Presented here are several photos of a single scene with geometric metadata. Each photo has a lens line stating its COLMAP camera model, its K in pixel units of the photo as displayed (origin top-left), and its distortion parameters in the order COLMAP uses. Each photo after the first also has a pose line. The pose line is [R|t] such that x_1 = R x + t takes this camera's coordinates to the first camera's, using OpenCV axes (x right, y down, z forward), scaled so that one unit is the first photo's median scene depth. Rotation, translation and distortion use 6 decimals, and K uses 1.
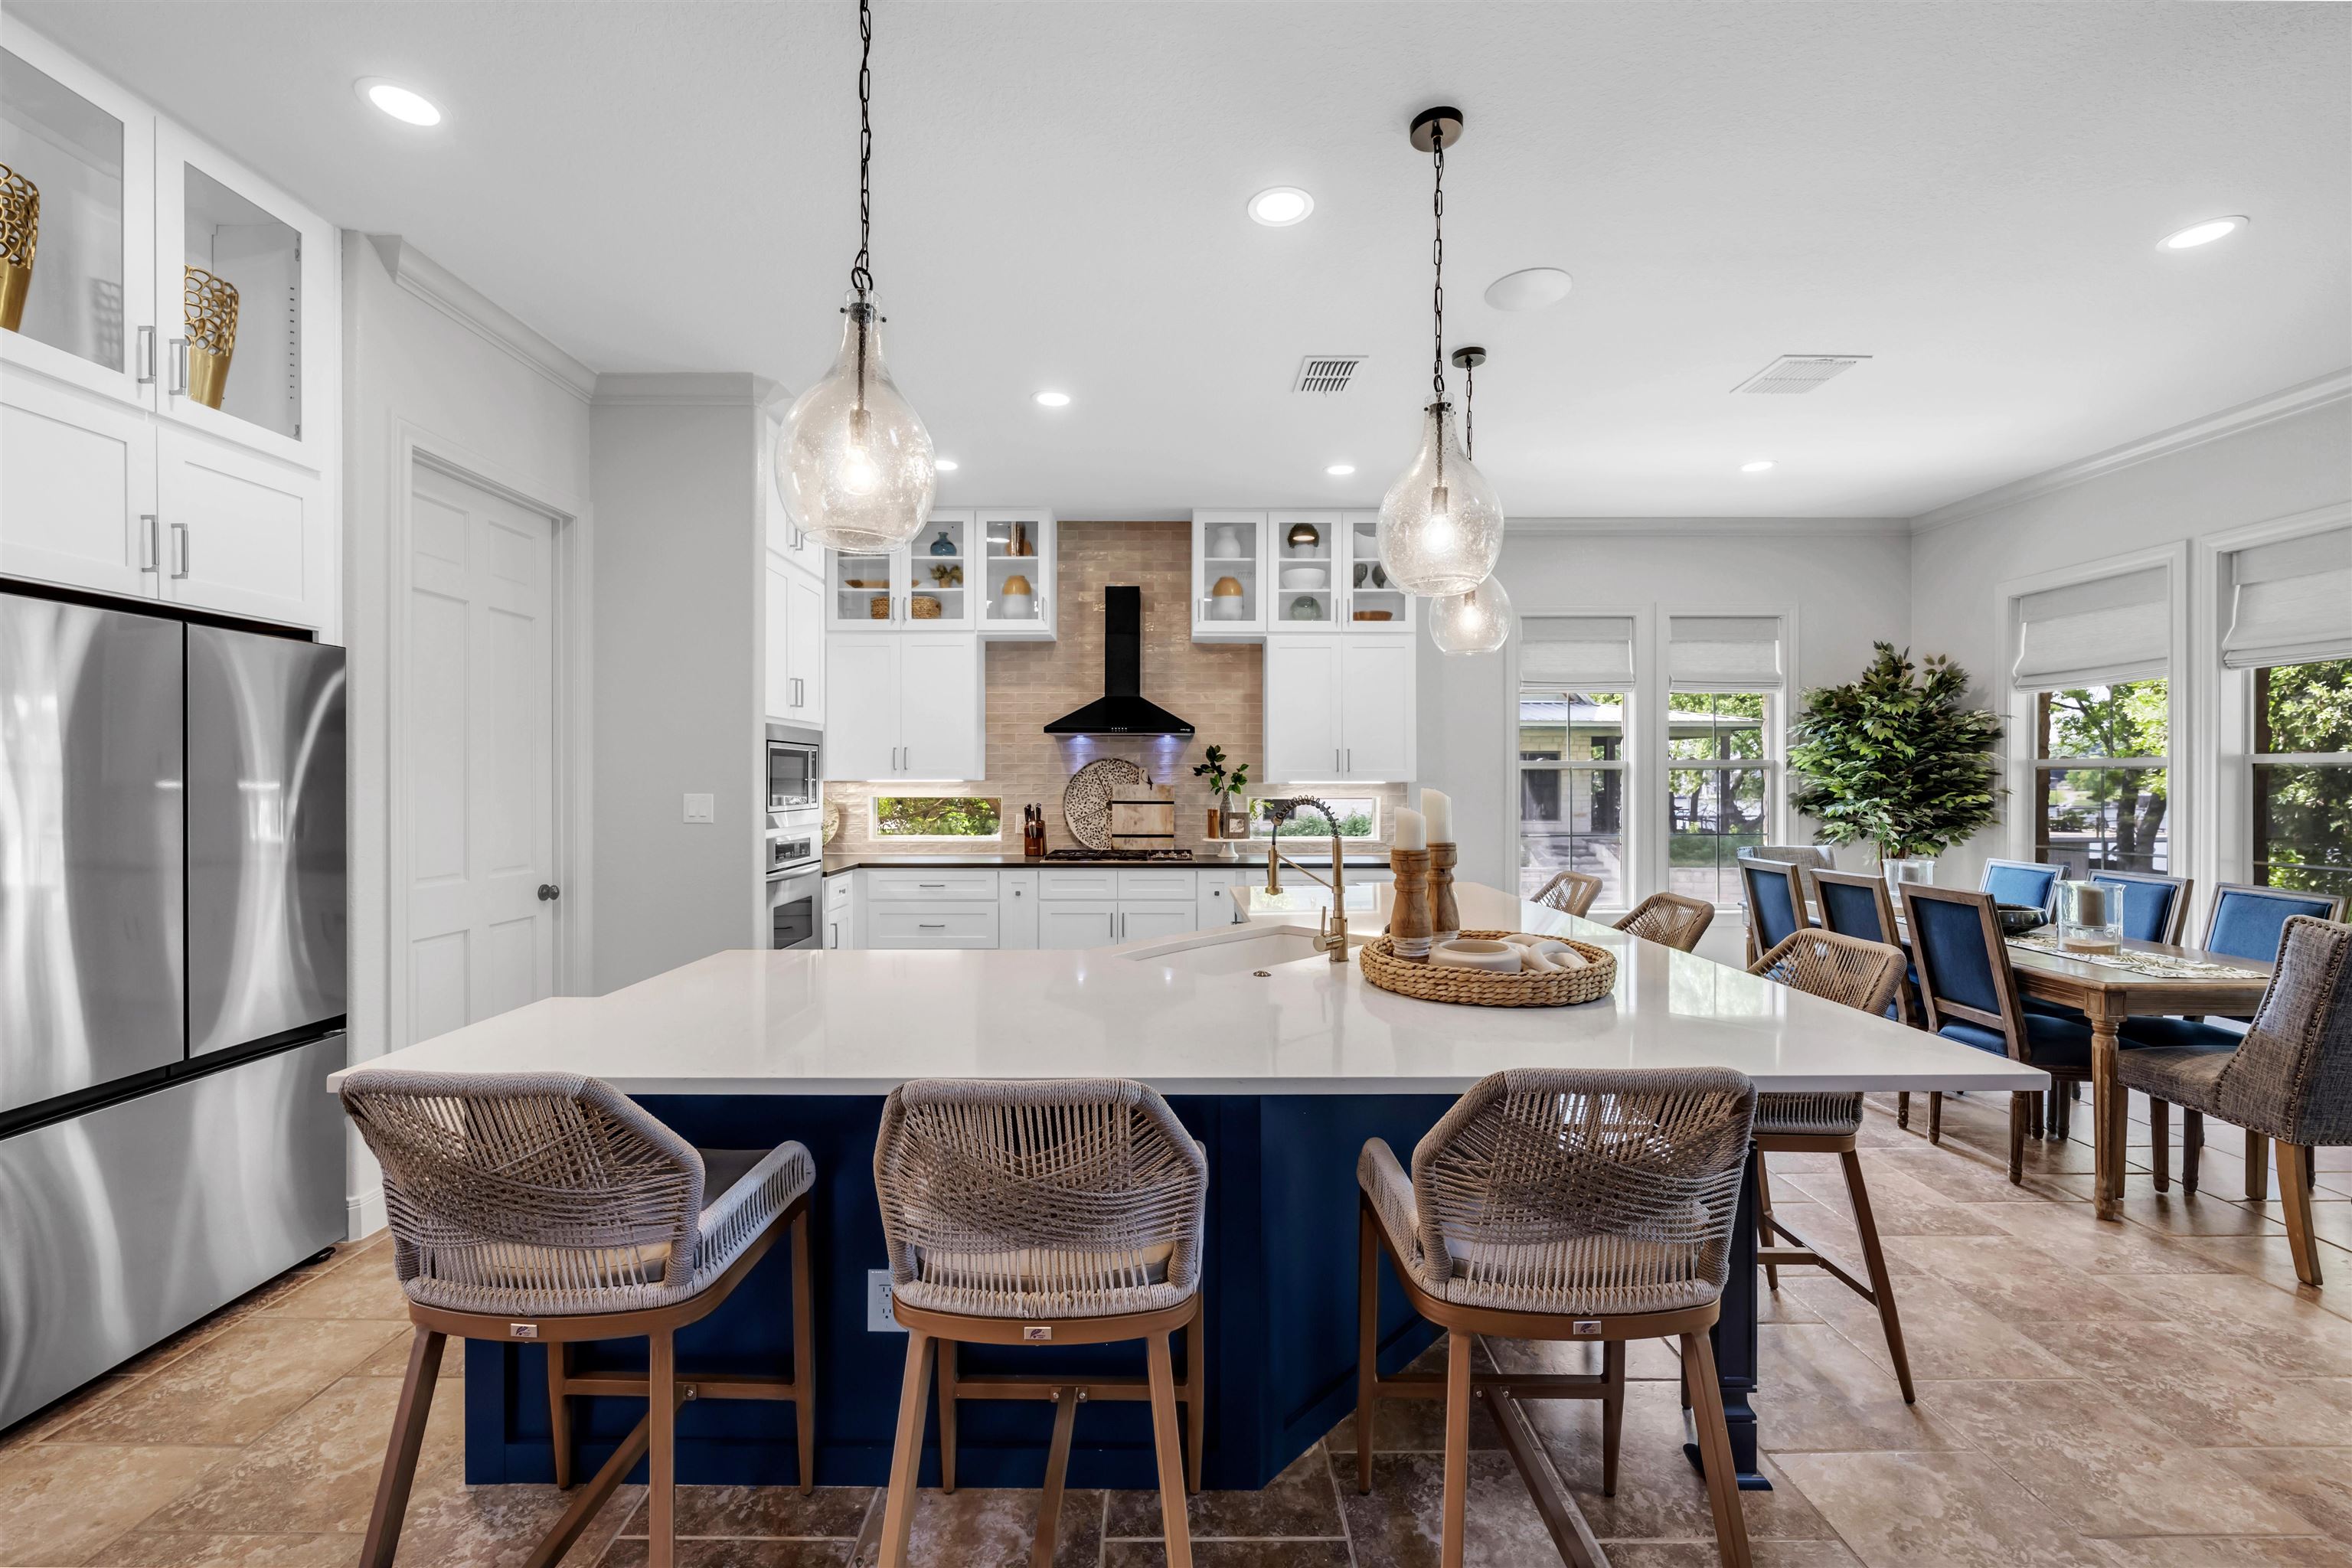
lens RADIAL K [[953.9, 0, 1176.4], [0, 953.9, 781.9], [0, 0, 1]] dist [-0.001236, 0.000008]
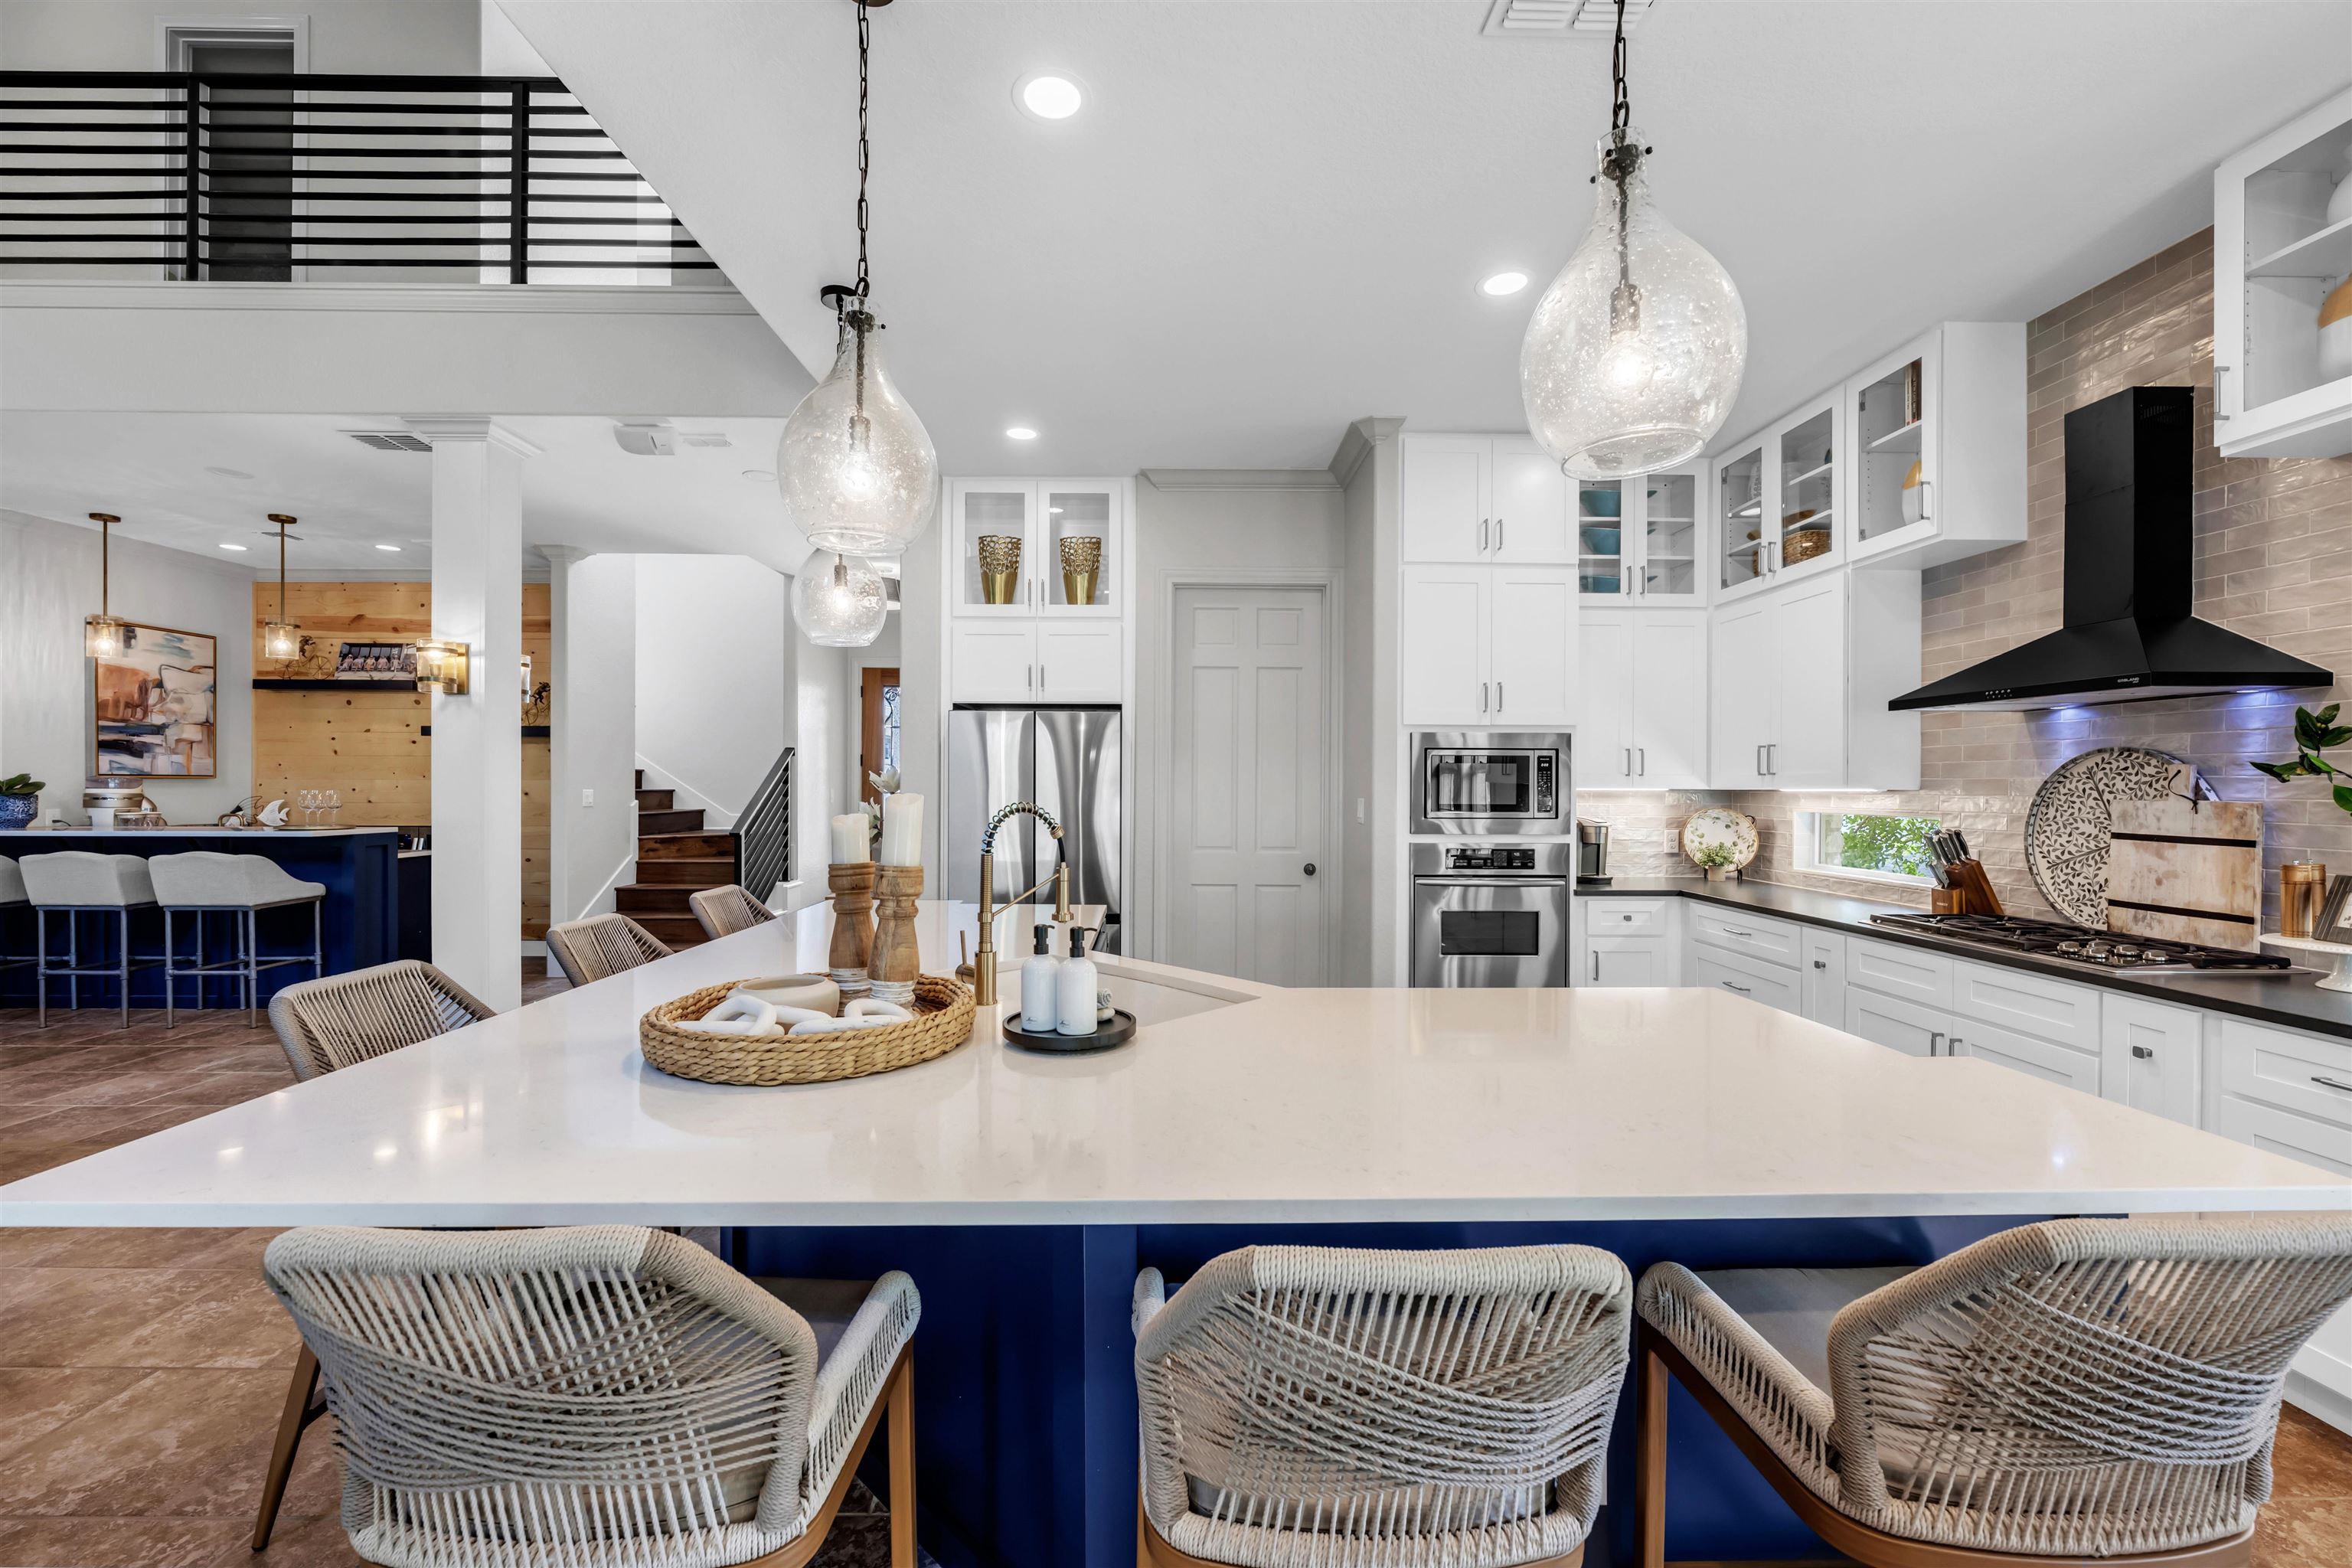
lens RADIAL K [[953.9, 0, 1185.8], [0, 953.9, 792.0], [0, 0, 1]] dist [-0.001236, 0.000008]
pose [[0.008632, 0.005967, -0.999945, 0.426199], [-0.009246, 0.999940, 0.005887, 0.000327], [0.999920, 0.009194, 0.008687, 0.509067]]
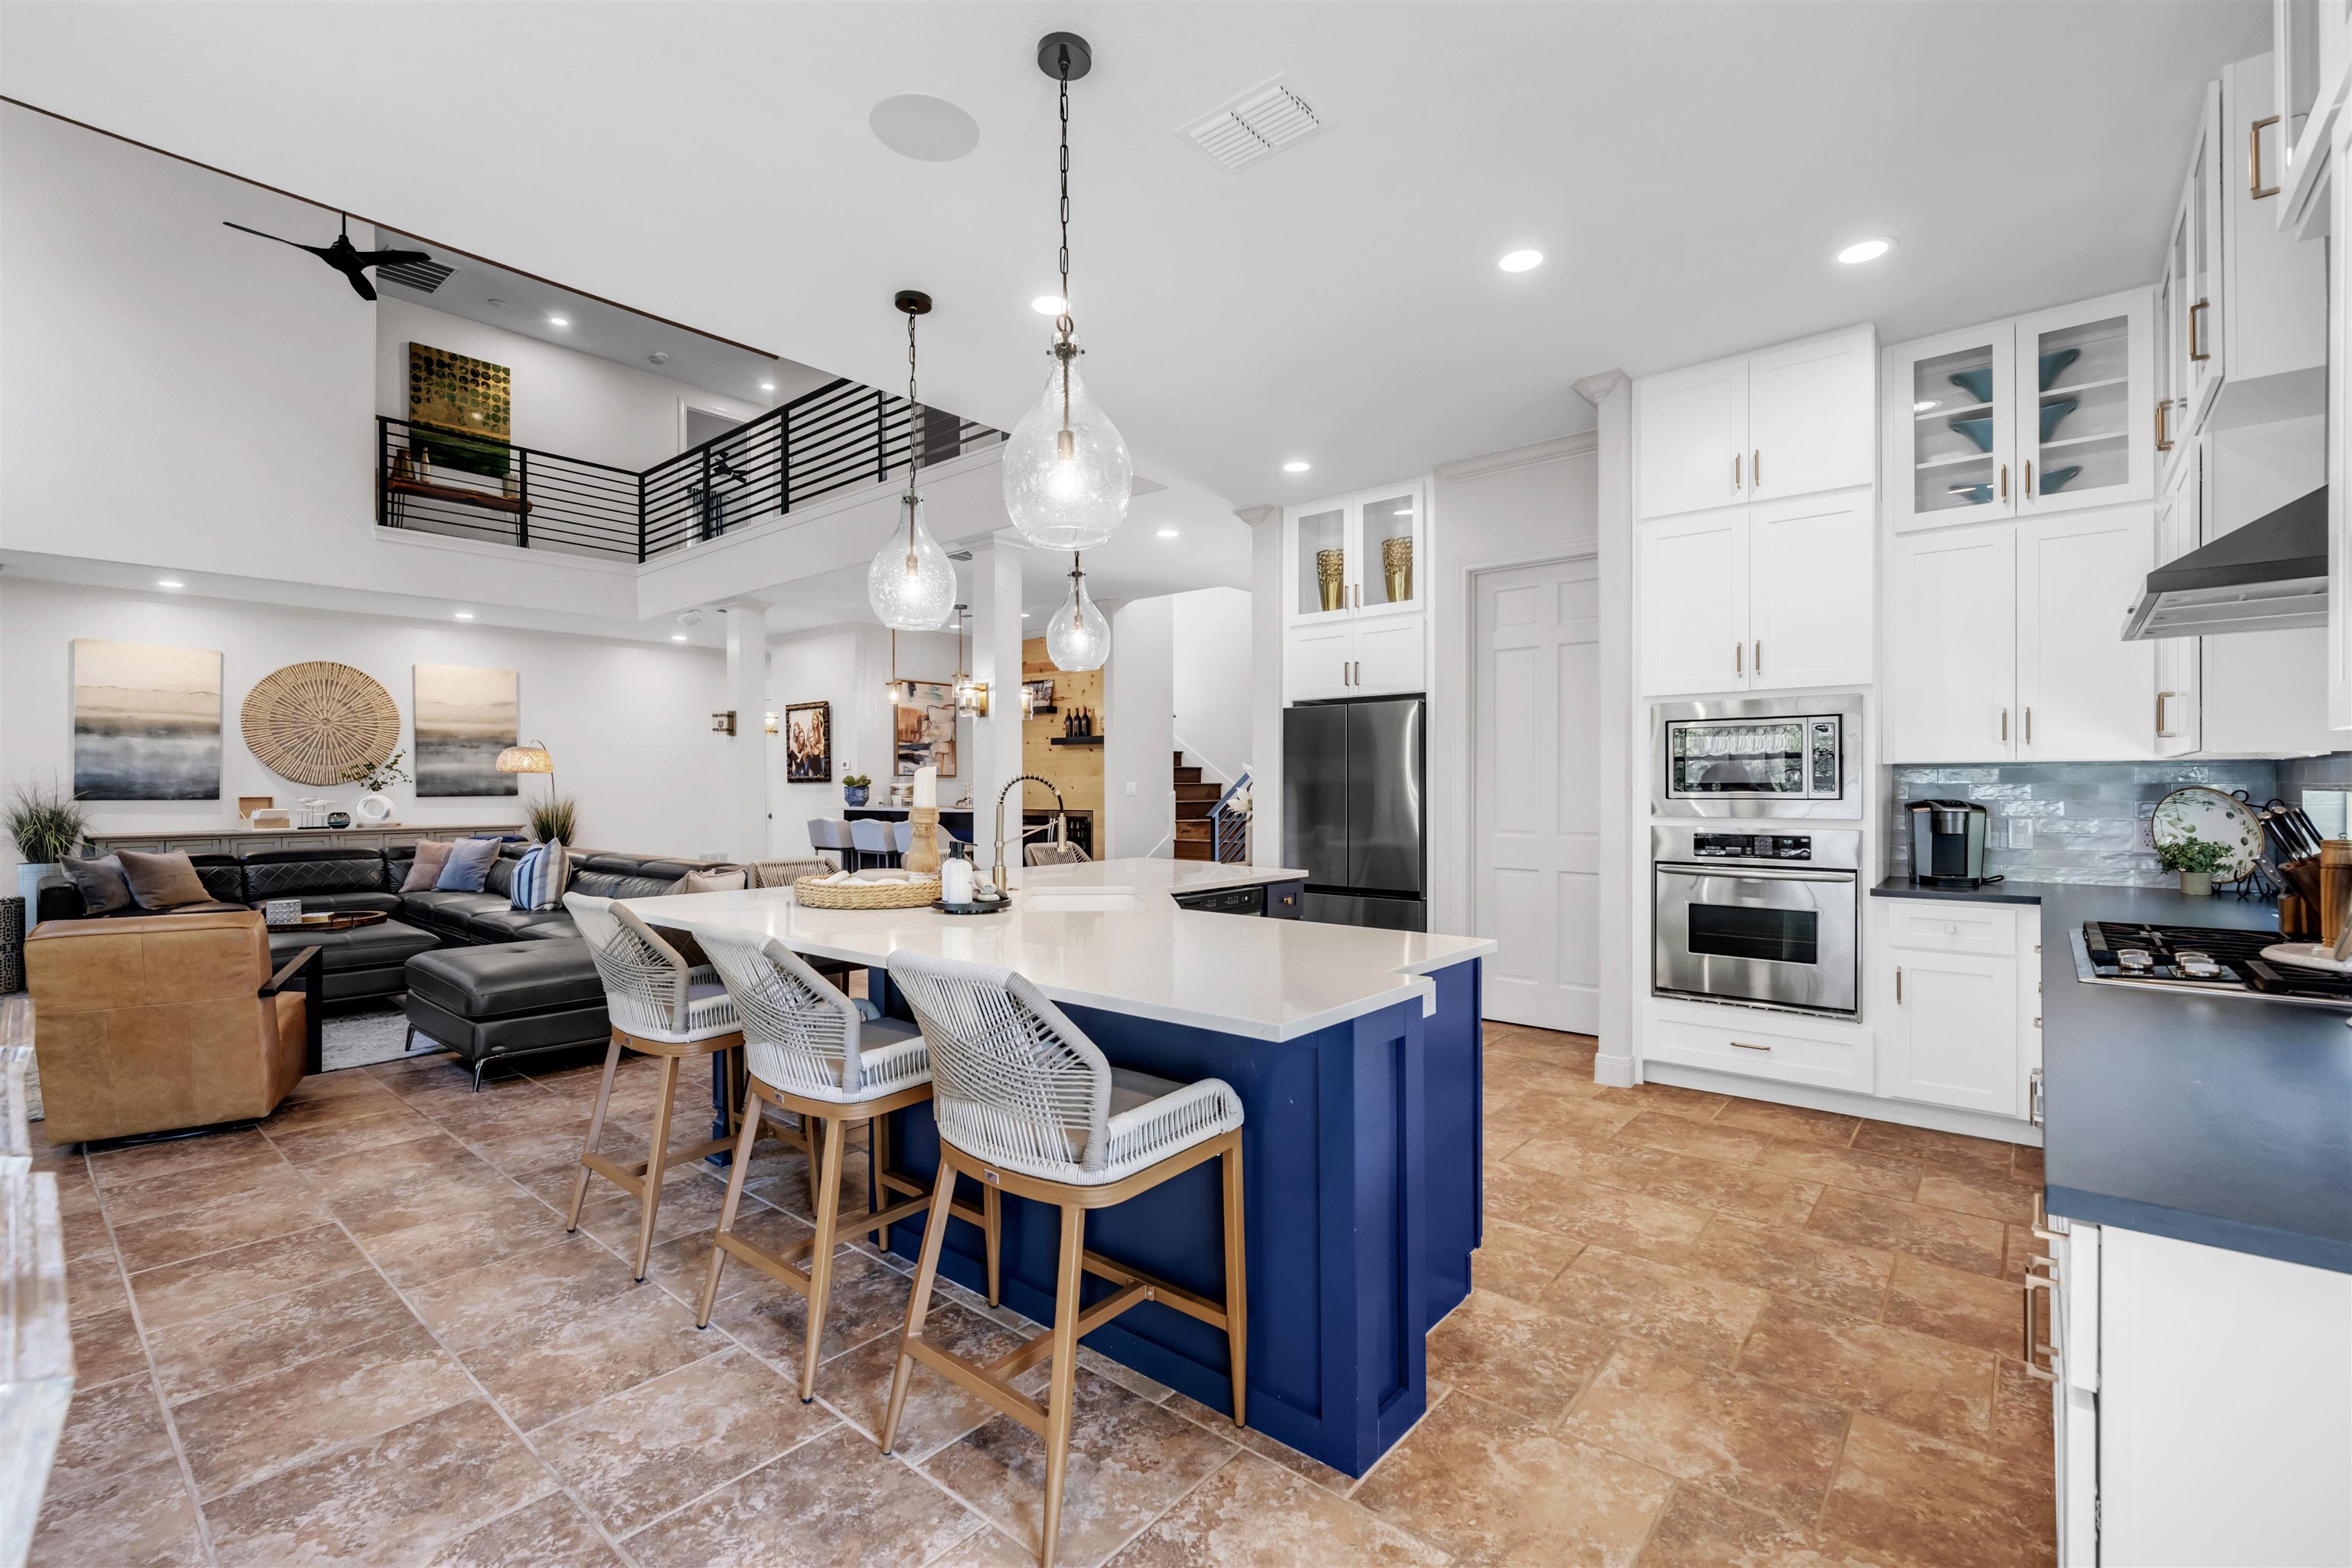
lens RADIAL K [[1004.0, 0, 1172.3], [0, 1004.0, 787.9], [0, 0, 1]] dist [-0.008688, -0.000098]
pose [[-0.640936, 0.004147, -0.767583, 0.446188], [-0.000420, 0.999983, 0.005753, 0.011759], [0.767594, 0.004010, -0.640924, 0.884190]]
